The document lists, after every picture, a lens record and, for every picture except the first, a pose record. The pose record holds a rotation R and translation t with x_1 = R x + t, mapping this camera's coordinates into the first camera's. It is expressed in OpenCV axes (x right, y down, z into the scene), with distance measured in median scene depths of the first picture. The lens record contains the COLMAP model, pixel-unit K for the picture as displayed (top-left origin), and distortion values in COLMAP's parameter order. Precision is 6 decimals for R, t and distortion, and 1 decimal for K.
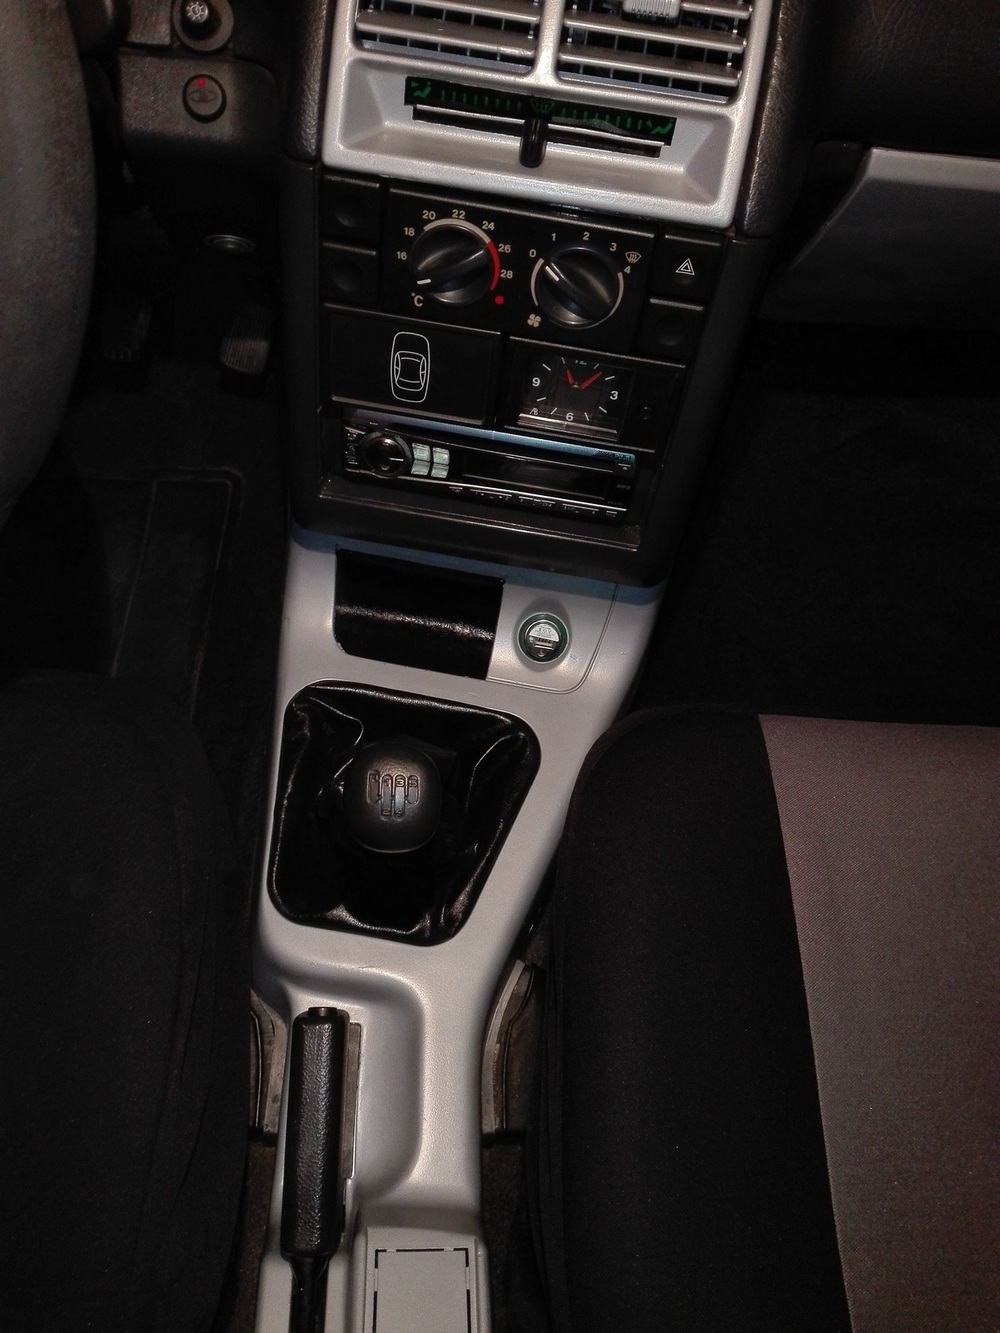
lens RADIAL K [[1083.6, 0, 482.7], [0, 1083.6, 662.4], [0, 0, 1]] dist [0.109316, -0.219648]
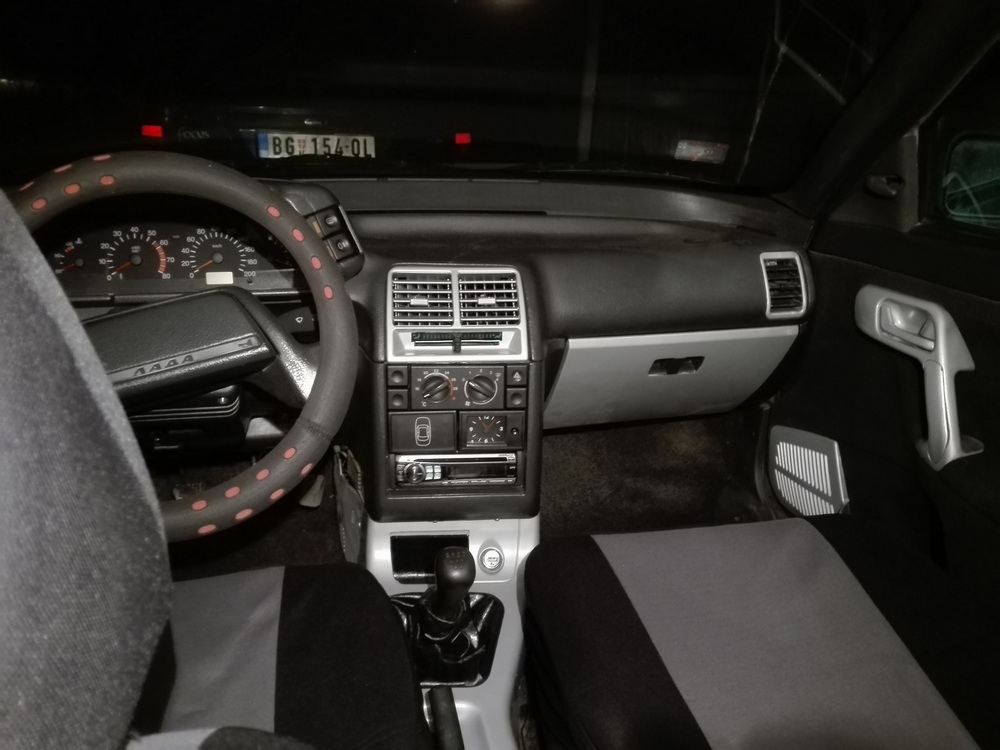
lens RADIAL K [[812.9, 0, 488.7], [0, 812.9, 384.1], [0, 0, 1]] dist [0.109316, -0.219648]
pose [[0.970376, -0.148108, 0.190877, -0.287361], [0.226018, 0.835636, -0.500628, 0.687866], [-0.085357, 0.528939, 0.844356, -0.758988]]
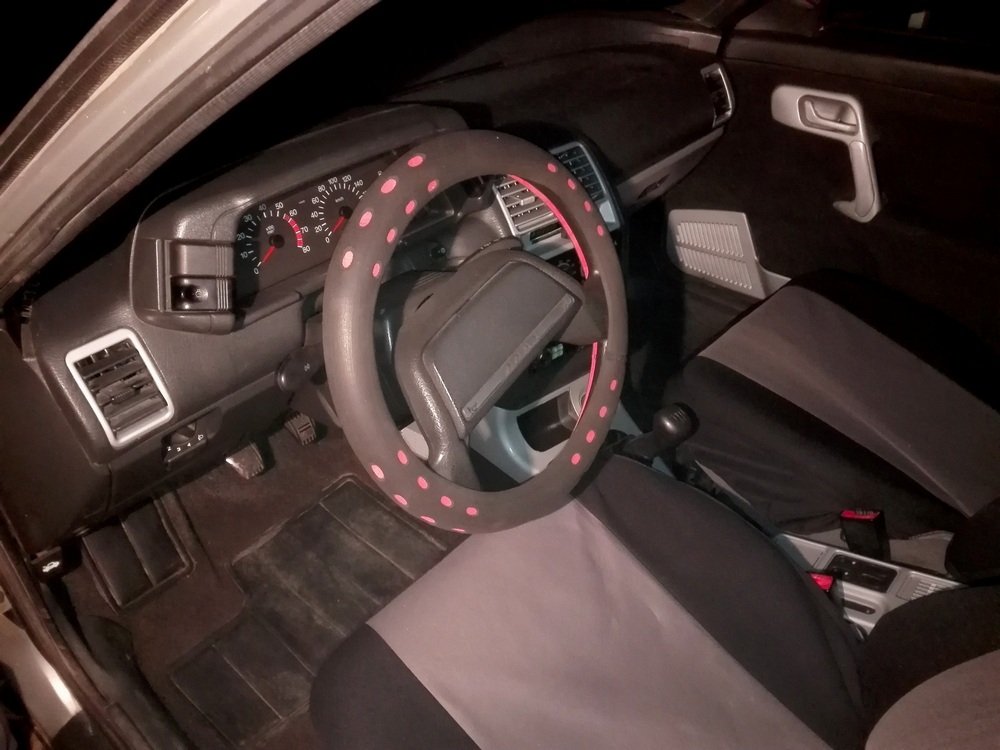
lens RADIAL K [[812.9, 0, 488.7], [0, 812.9, 384.1], [0, 0, 1]] dist [0.109316, -0.219648]
pose [[0.674646, -0.520466, 0.523419, -1.458646], [0.629249, 0.776214, -0.039217, -0.176981], [-0.385874, 0.355819, 0.851172, -0.700588]]
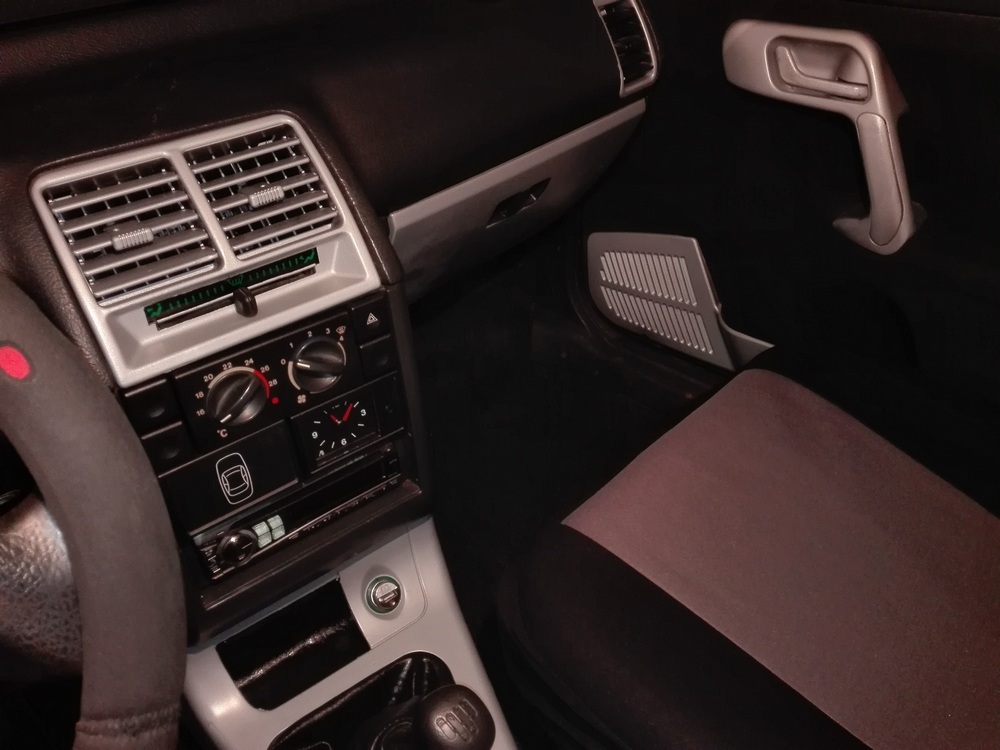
lens RADIAL K [[812.9, 0, 488.7], [0, 812.9, 384.1], [0, 0, 1]] dist [0.109316, -0.219648]
pose [[0.688665, -0.522034, 0.503211, -0.321432], [0.634874, 0.769374, -0.070699, -0.096287], [-0.350250, 0.368164, 0.861267, -0.024817]]
